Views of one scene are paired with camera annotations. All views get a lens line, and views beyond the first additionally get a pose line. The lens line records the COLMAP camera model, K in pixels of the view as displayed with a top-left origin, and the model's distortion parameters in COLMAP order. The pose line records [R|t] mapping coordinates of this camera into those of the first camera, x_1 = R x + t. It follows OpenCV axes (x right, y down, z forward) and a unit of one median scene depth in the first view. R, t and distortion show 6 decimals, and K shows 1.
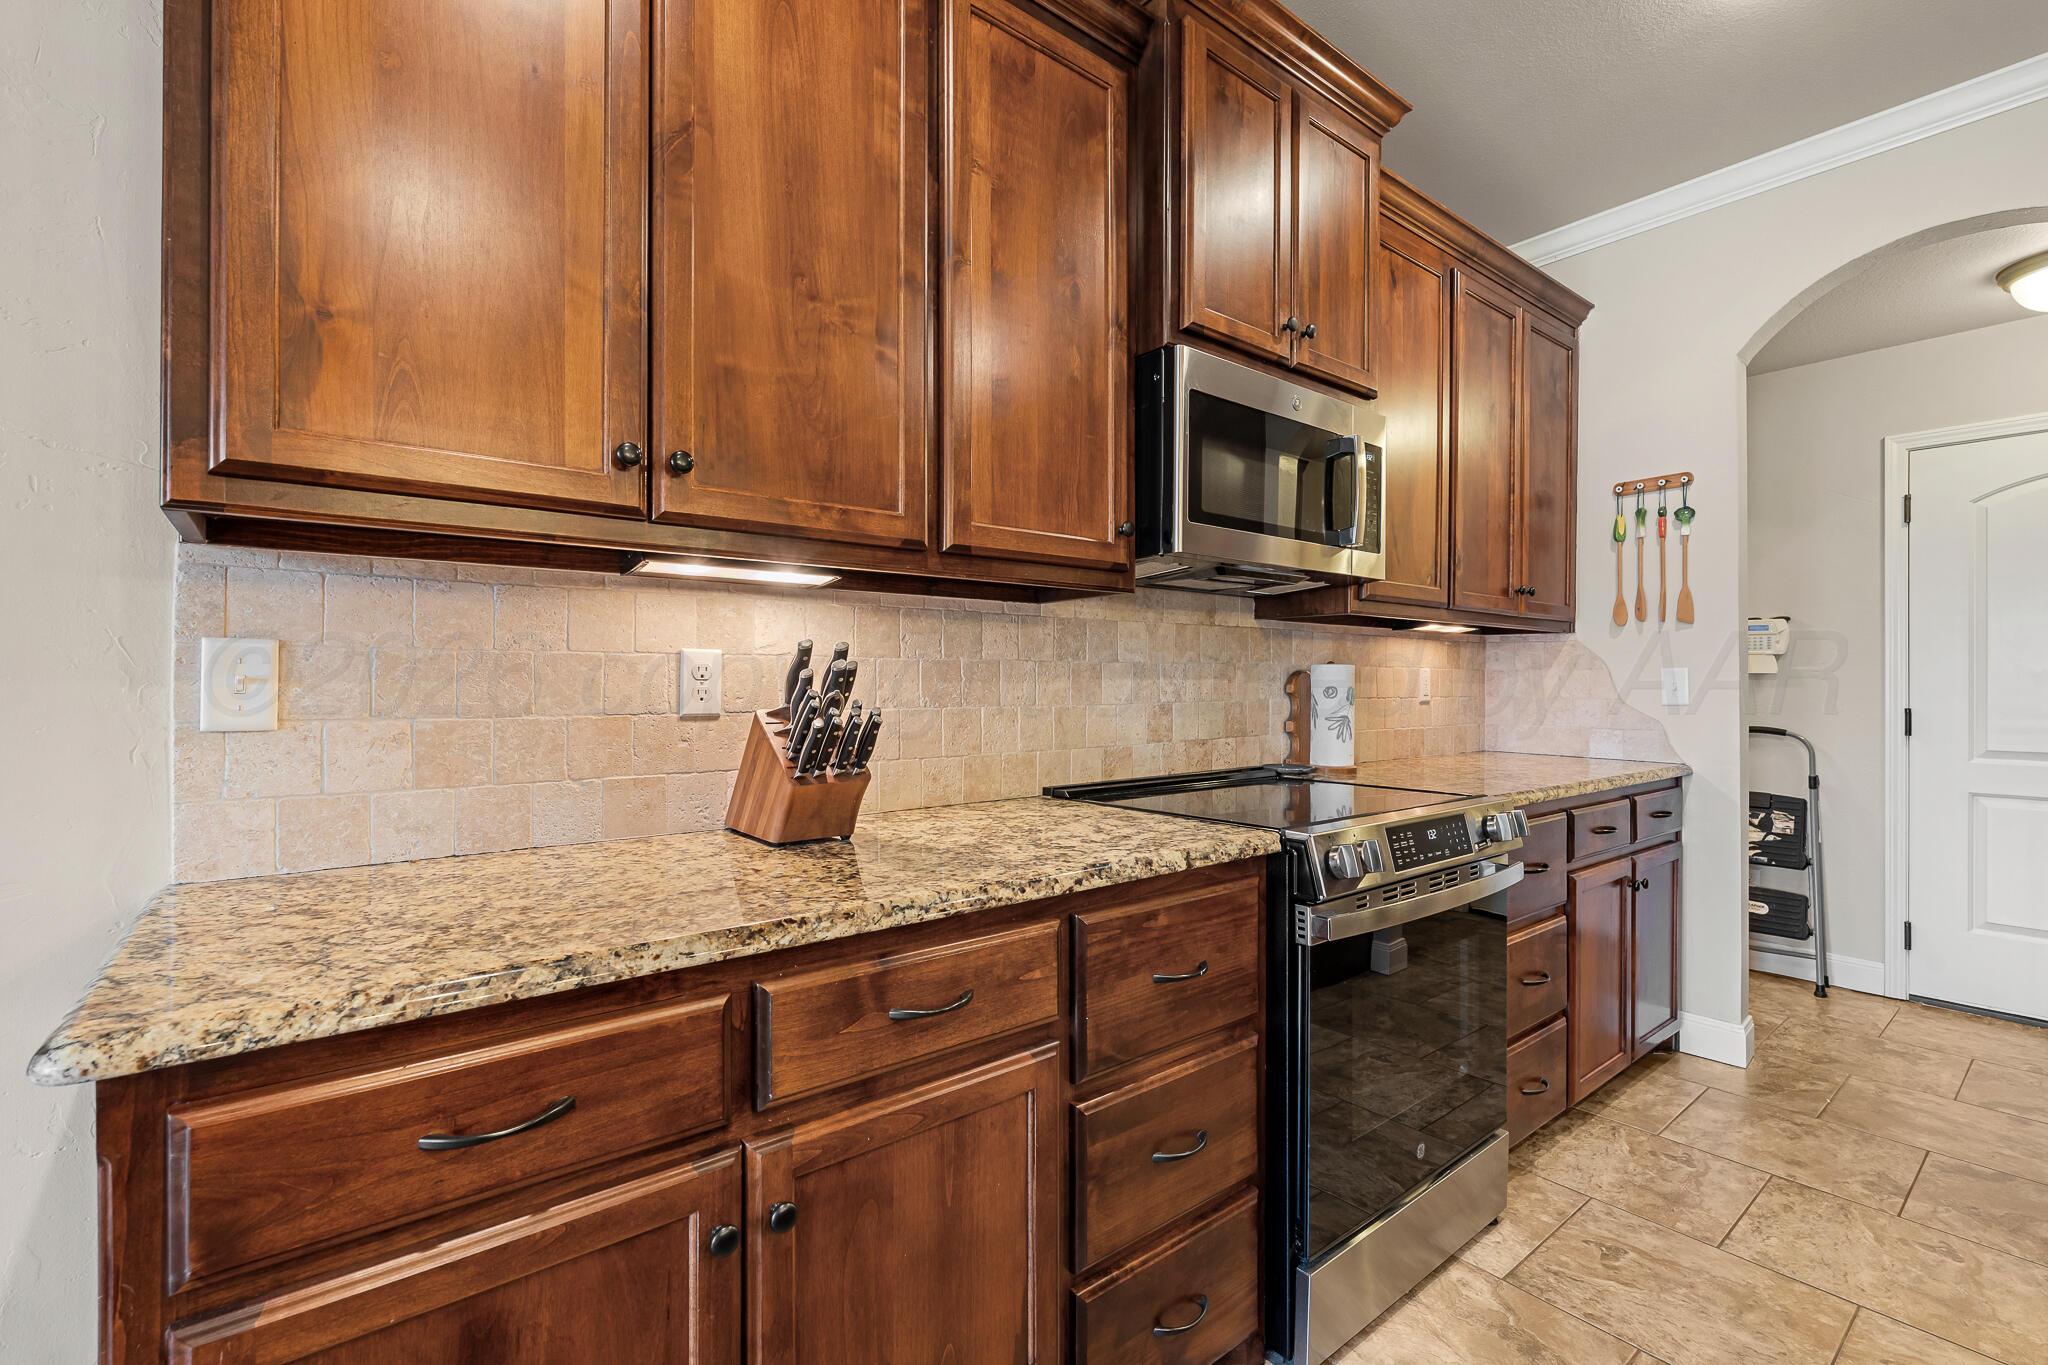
lens RADIAL K [[897.5, 0, 1024.3], [0, 897.5, 670.0], [0, 0, 1]] dist [-0.003715, 0.000093]
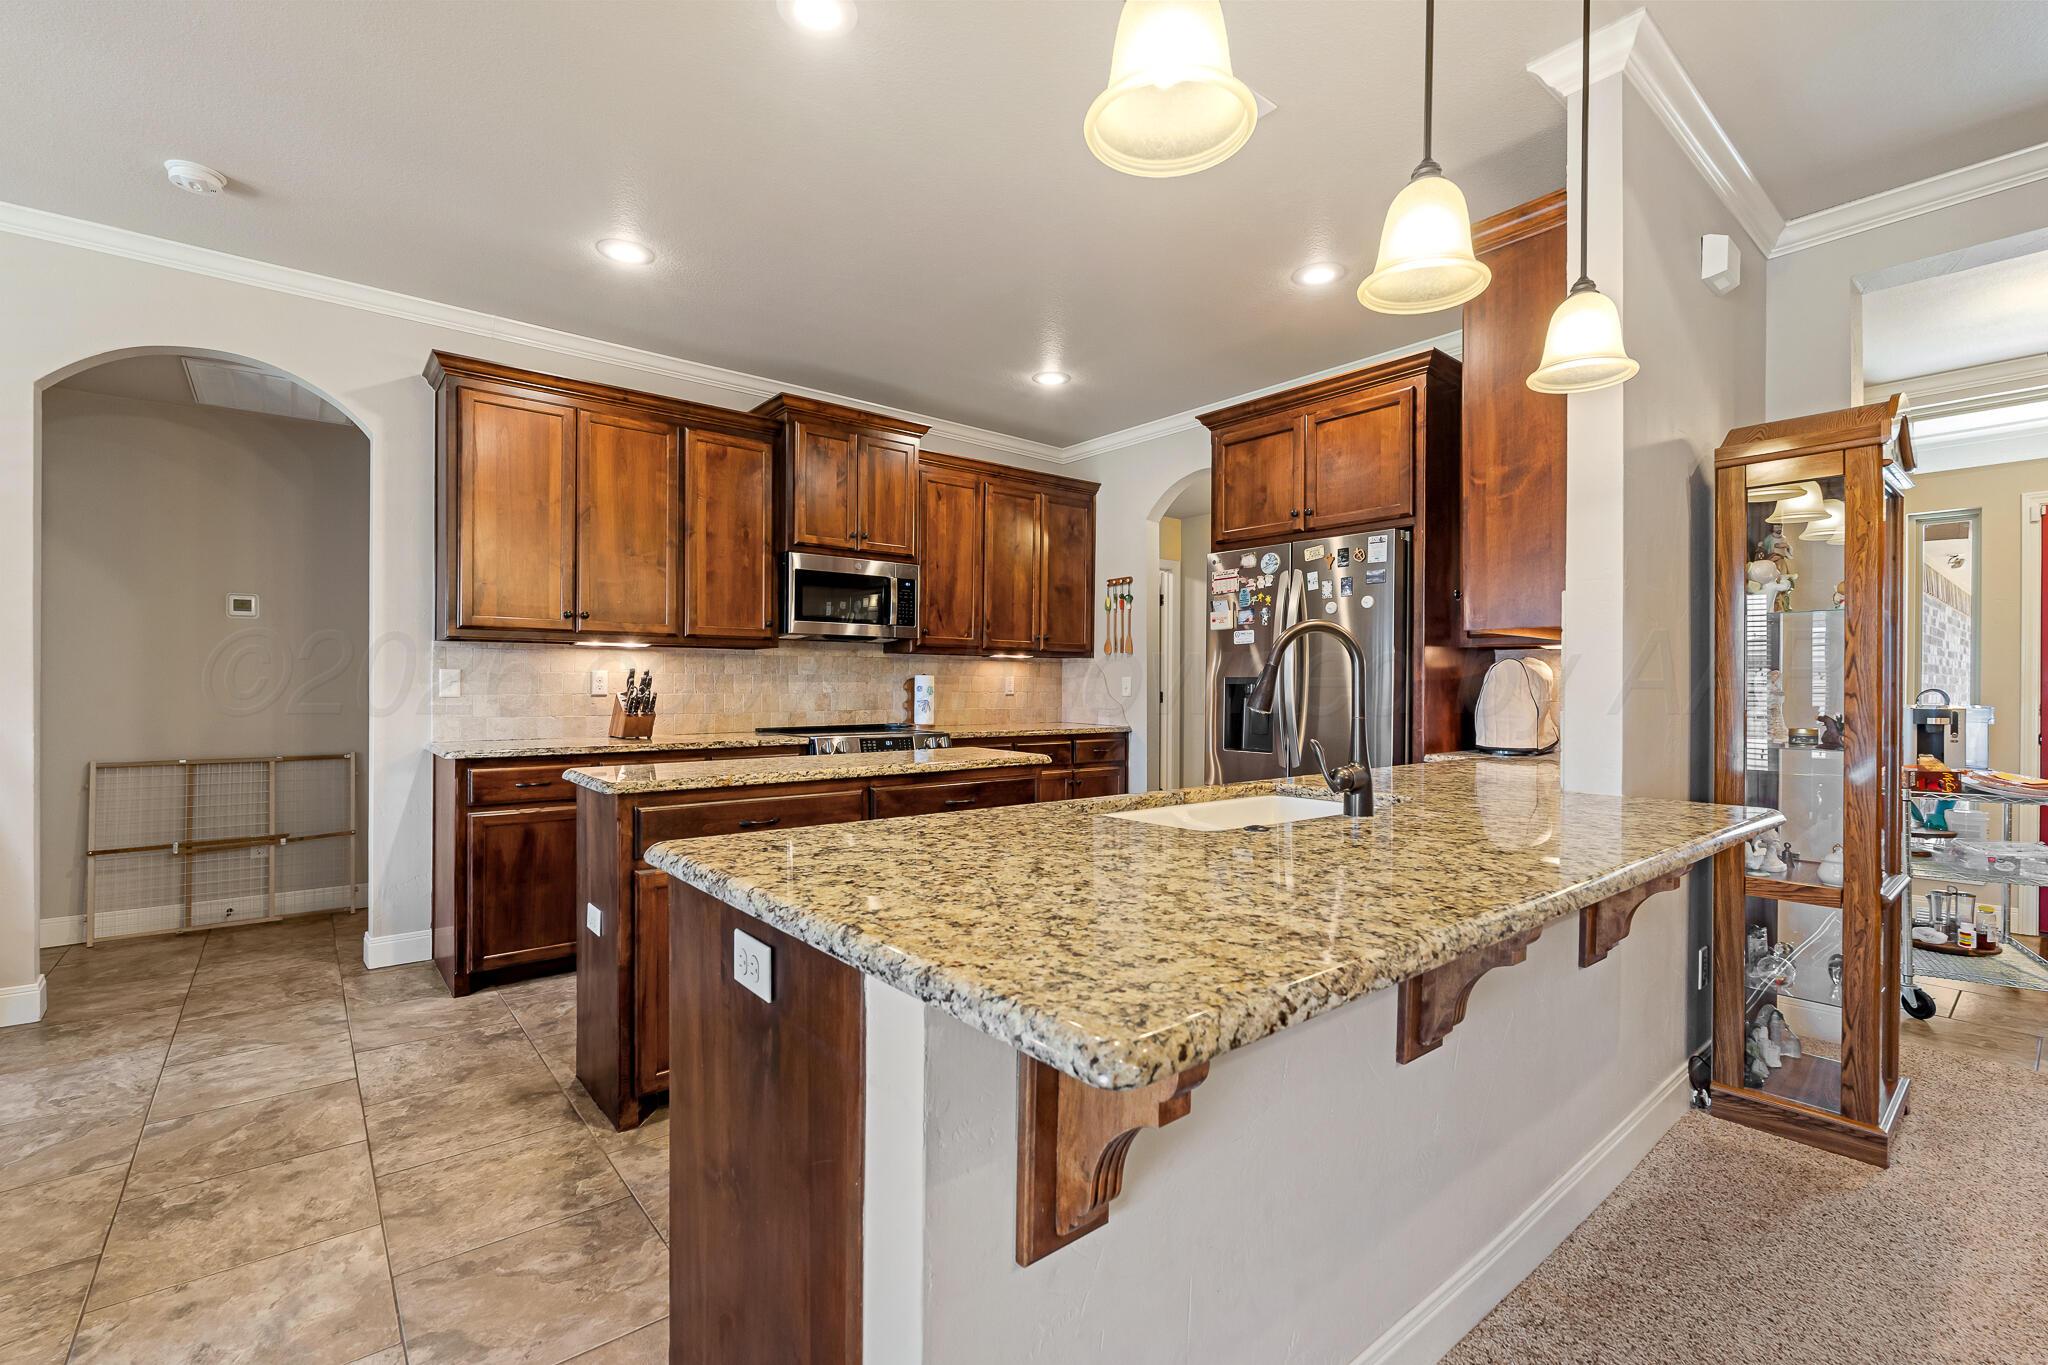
lens RADIAL K [[897.5, 0, 1024.3], [0, 897.5, 670.0], [0, 0, 1]] dist [-0.003715, 0.000093]
pose [[0.999932, 0.003528, 0.011078, 0.902784], [-0.003509, 0.999992, -0.001729, -0.025400], [-0.011084, 0.001690, 0.999937, -1.744887]]
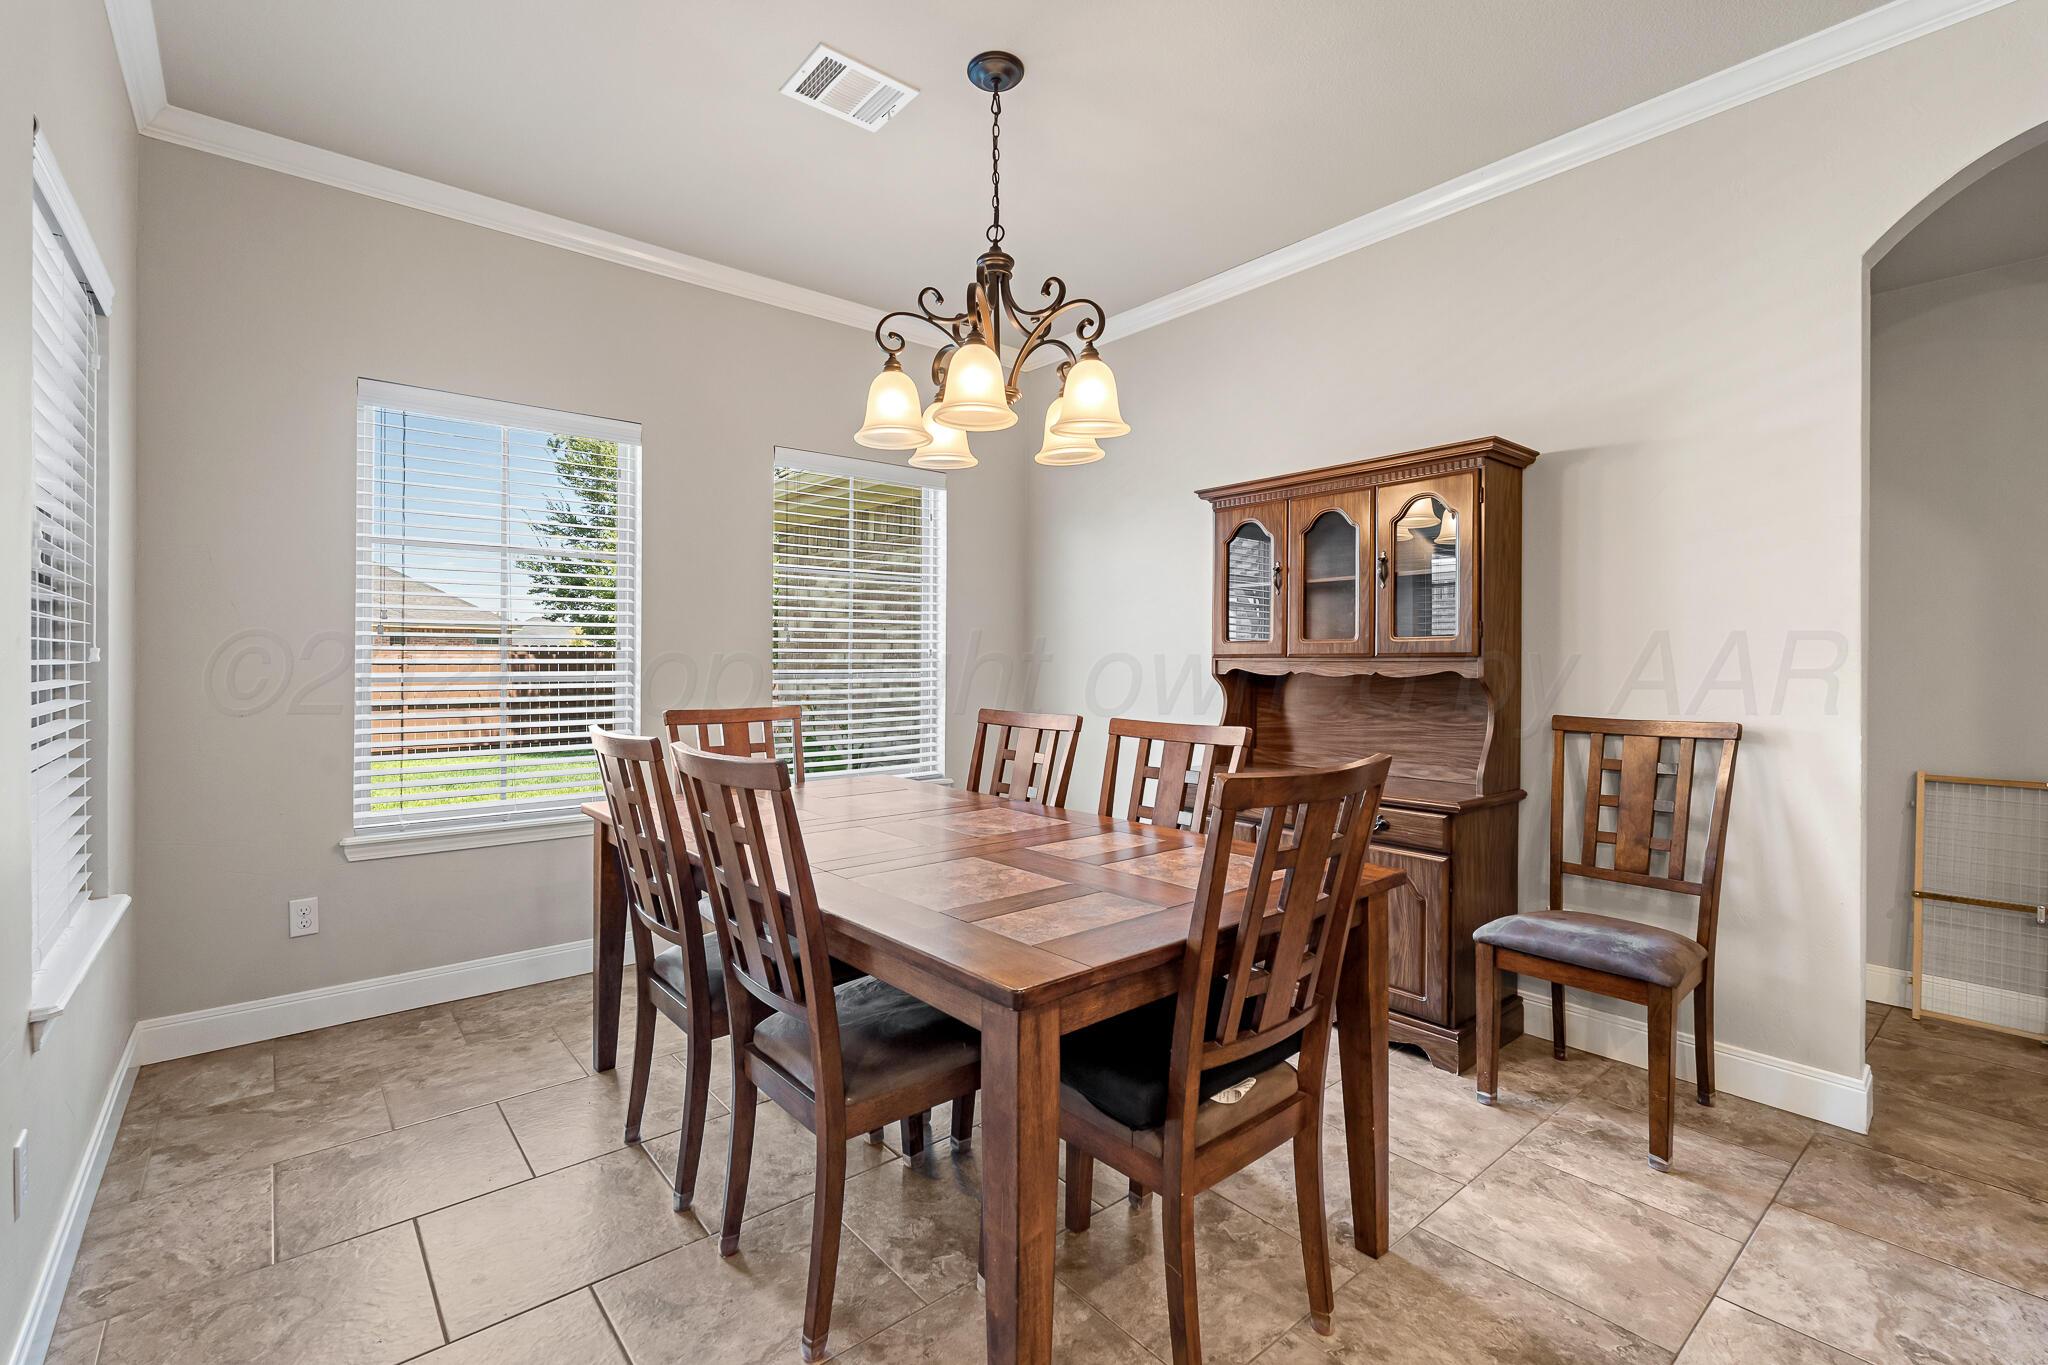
lens RADIAL K [[897.5, 0, 1024.3], [0, 897.5, 670.0], [0, 0, 1]] dist [-0.003715, 0.000093]
pose [[0.018799, 0.015687, -0.999700, 0.170035], [0.004603, 0.999865, 0.015776, -0.017565], [0.999813, -0.004898, 0.018725, -1.137337]]
